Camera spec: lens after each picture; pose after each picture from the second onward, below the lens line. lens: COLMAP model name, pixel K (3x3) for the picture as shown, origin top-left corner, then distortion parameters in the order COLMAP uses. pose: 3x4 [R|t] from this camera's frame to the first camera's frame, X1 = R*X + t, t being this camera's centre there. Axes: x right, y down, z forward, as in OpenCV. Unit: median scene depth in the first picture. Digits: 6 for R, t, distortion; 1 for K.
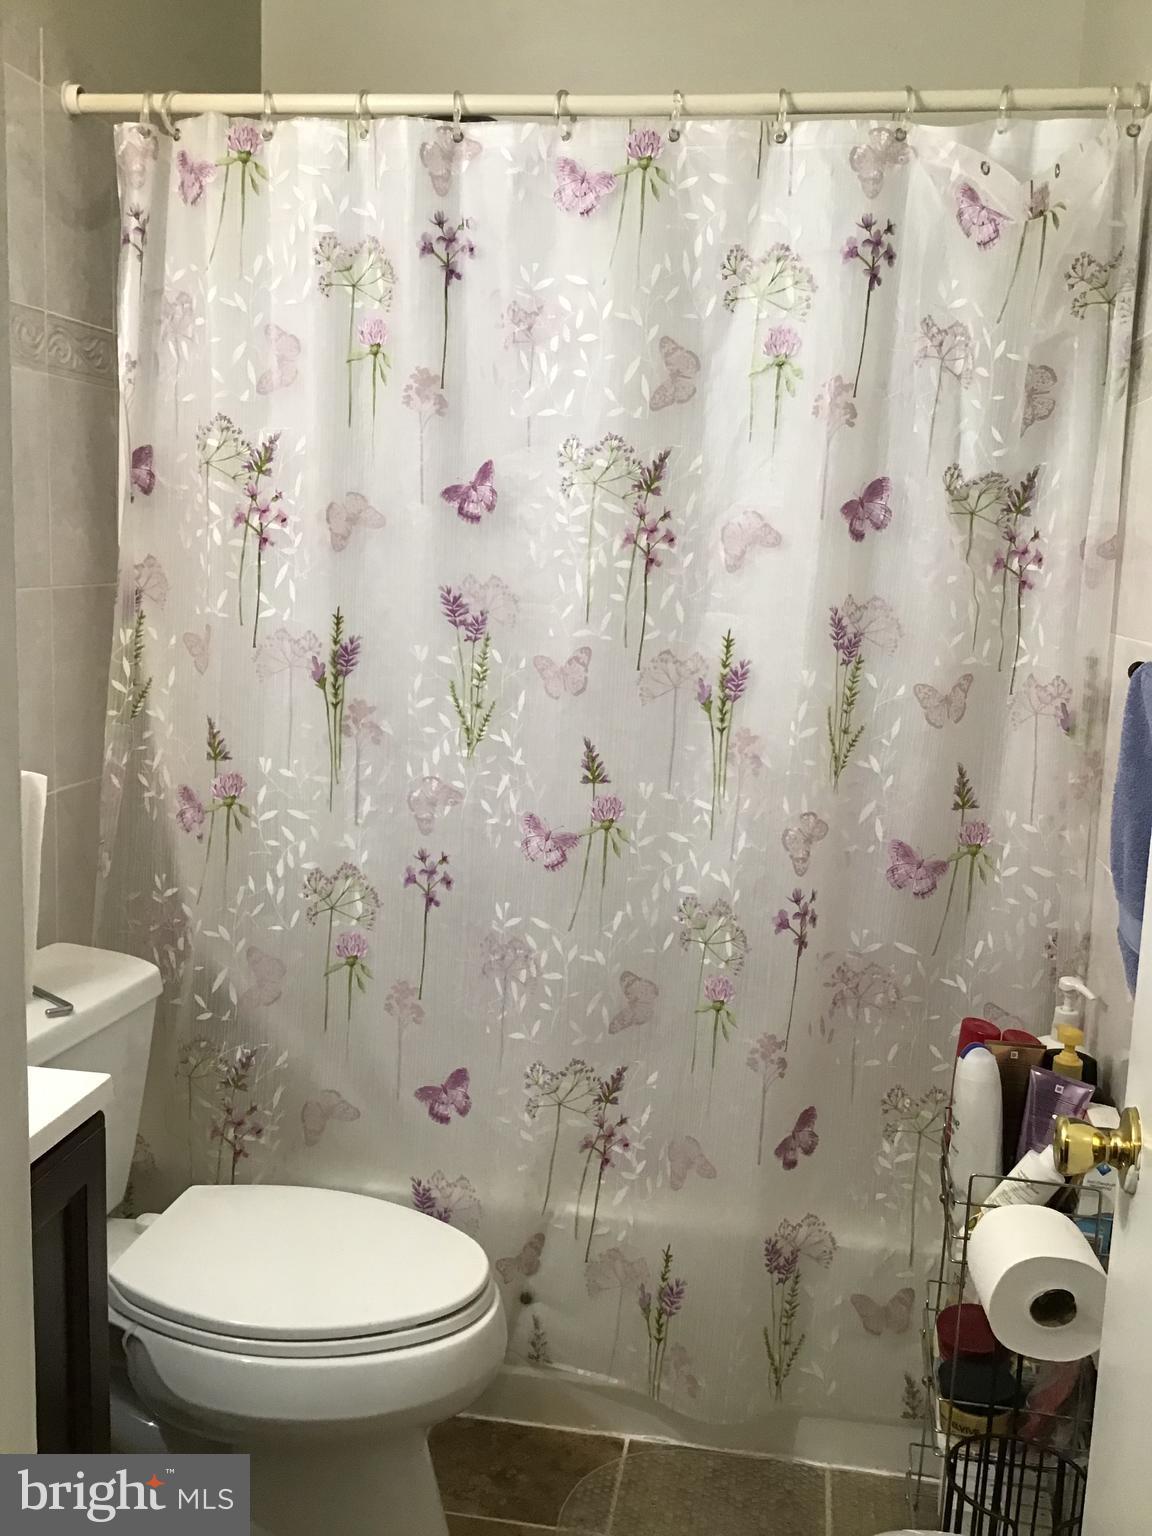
lens RADIAL K [[1383.9, 0, 580.9], [0, 1383.9, 774.0], [0, 0, 1]] dist [0.125908, -0.231522]
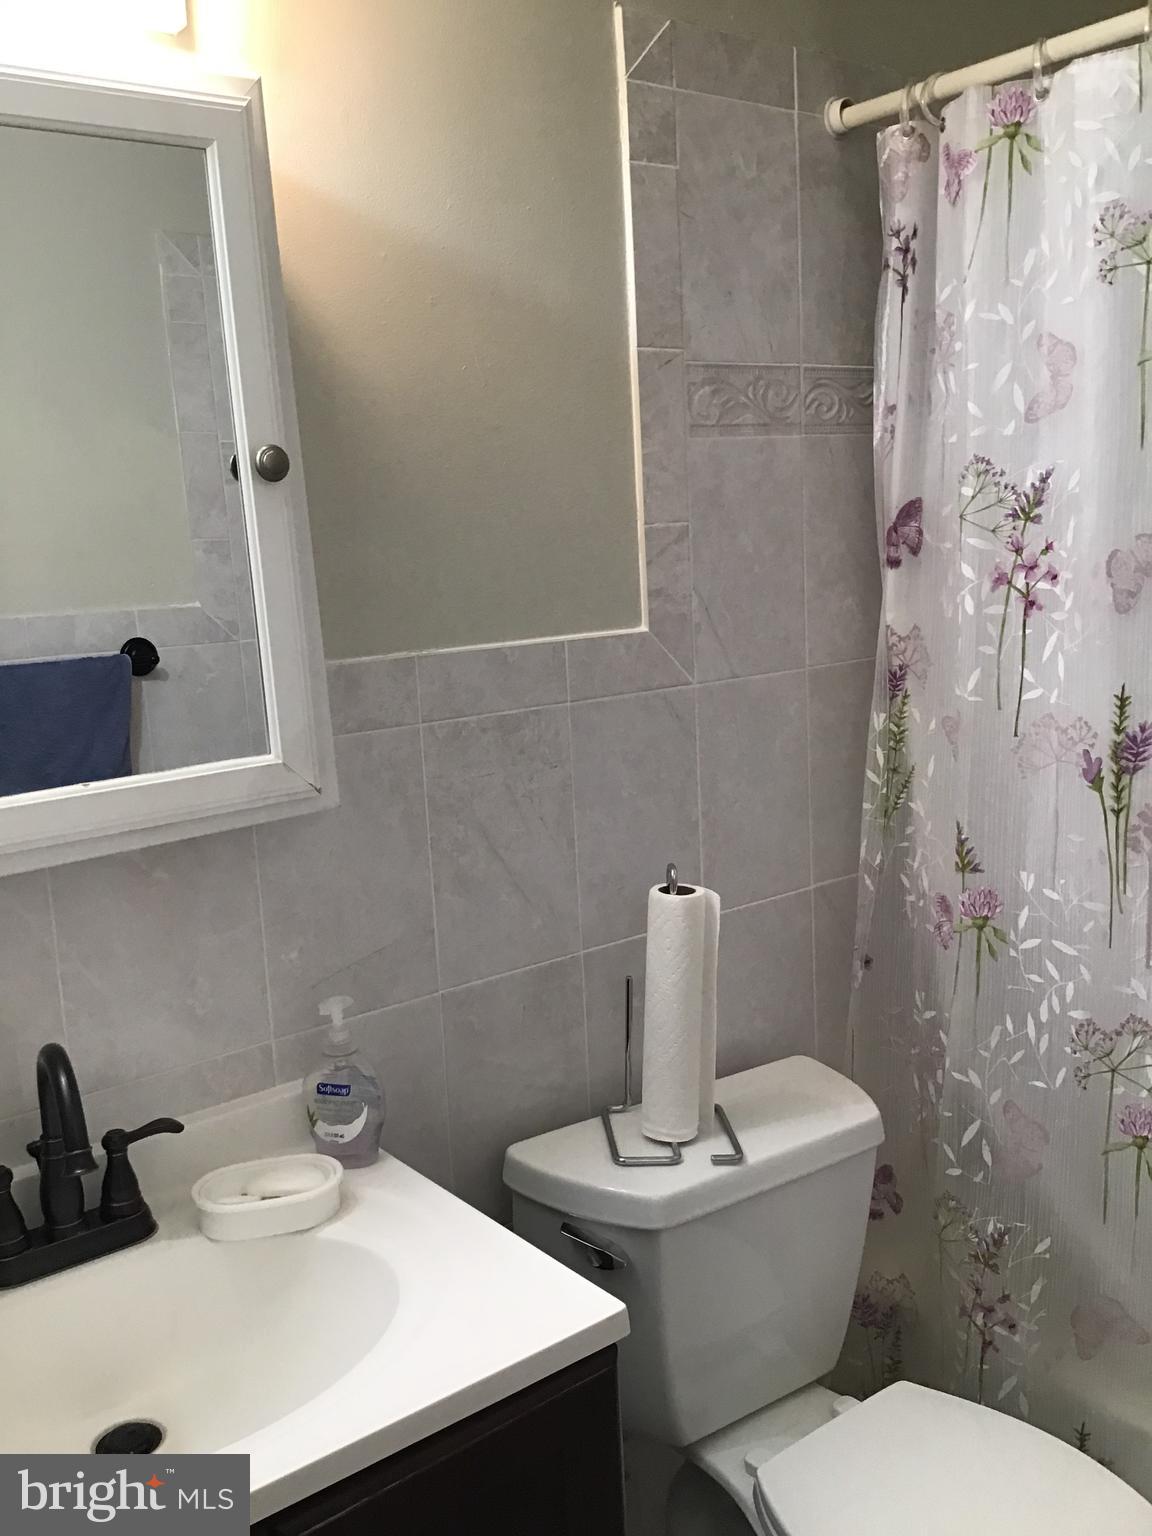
lens RADIAL K [[1383.9, 0, 580.9], [0, 1383.9, 774.0], [0, 0, 1]] dist [0.125908, -0.231522]
pose [[0.717976, 0.042189, -0.694788, 0.149423], [-0.025207, 0.999083, 0.034618, -0.091160], [0.695611, -0.007341, 0.718381, 0.242784]]
